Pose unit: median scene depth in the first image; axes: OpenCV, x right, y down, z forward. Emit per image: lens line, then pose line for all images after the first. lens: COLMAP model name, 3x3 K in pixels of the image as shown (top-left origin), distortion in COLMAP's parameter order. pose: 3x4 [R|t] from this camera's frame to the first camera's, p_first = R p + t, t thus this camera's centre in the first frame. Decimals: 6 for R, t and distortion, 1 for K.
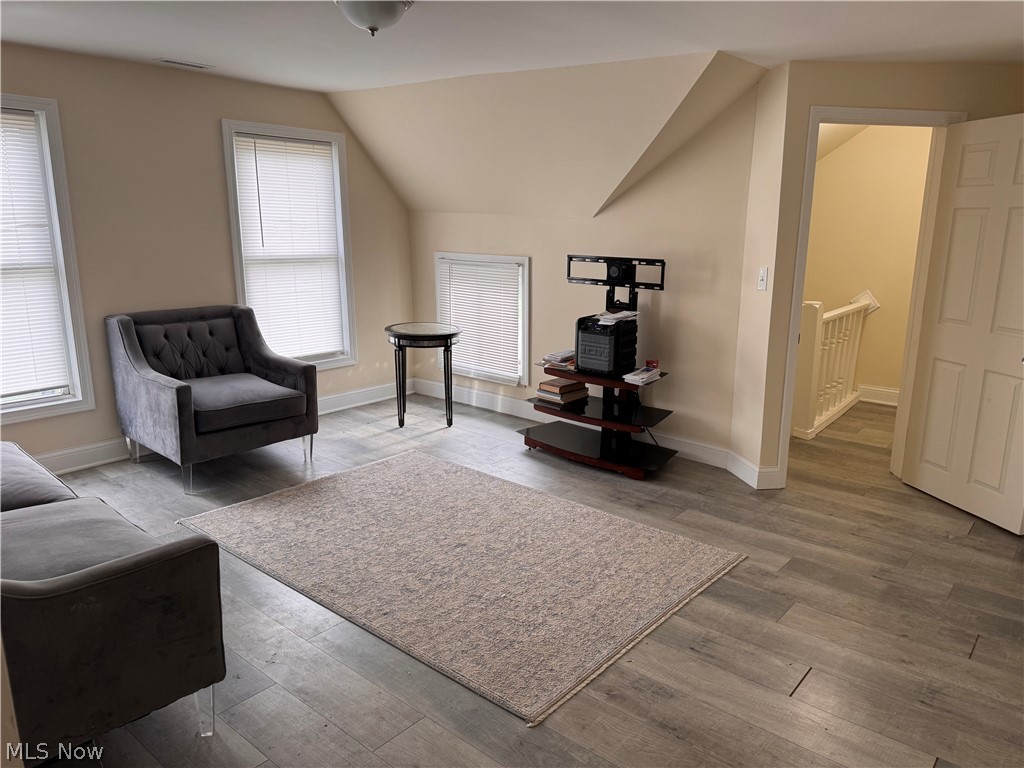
lens RADIAL K [[727.7, 0, 515.0], [0, 727.7, 383.3], [0, 0, 1]] dist [0.052167, -0.057351]
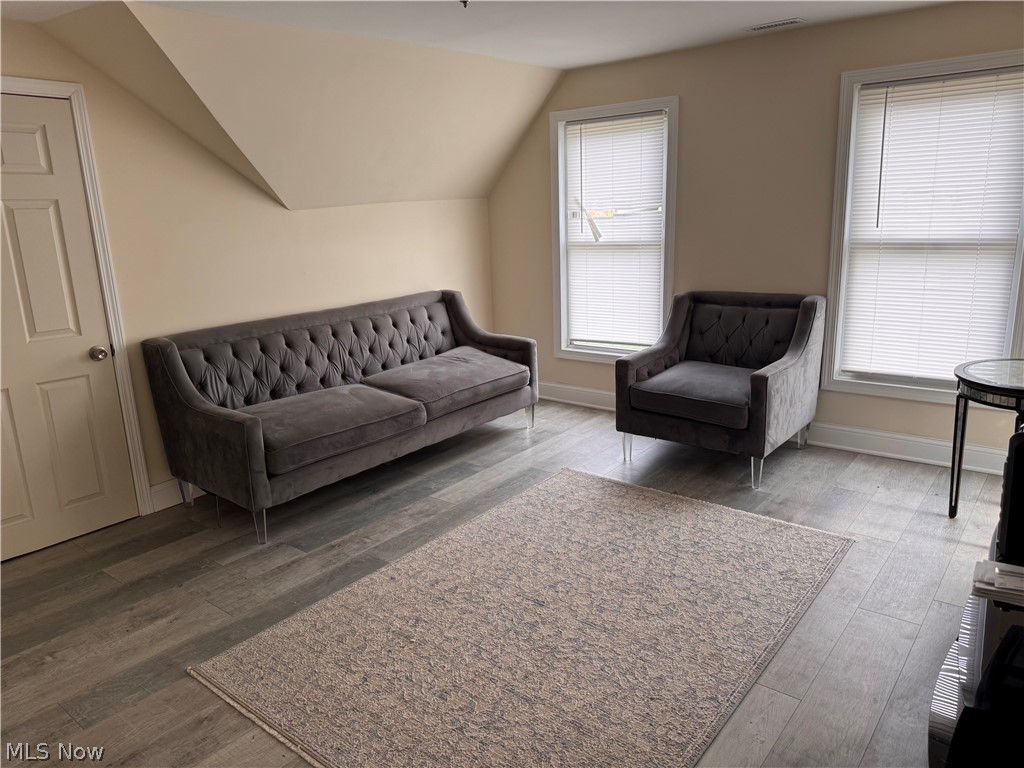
lens RADIAL K [[727.7, 0, 514.5], [0, 727.7, 382.9], [0, 0, 1]] dist [0.052167, -0.057351]
pose [[0.002696, 0.229169, -0.973383, 0.609141], [-0.178152, 0.957925, 0.225036, -0.178244], [0.983999, 0.172803, 0.043410, 0.811168]]
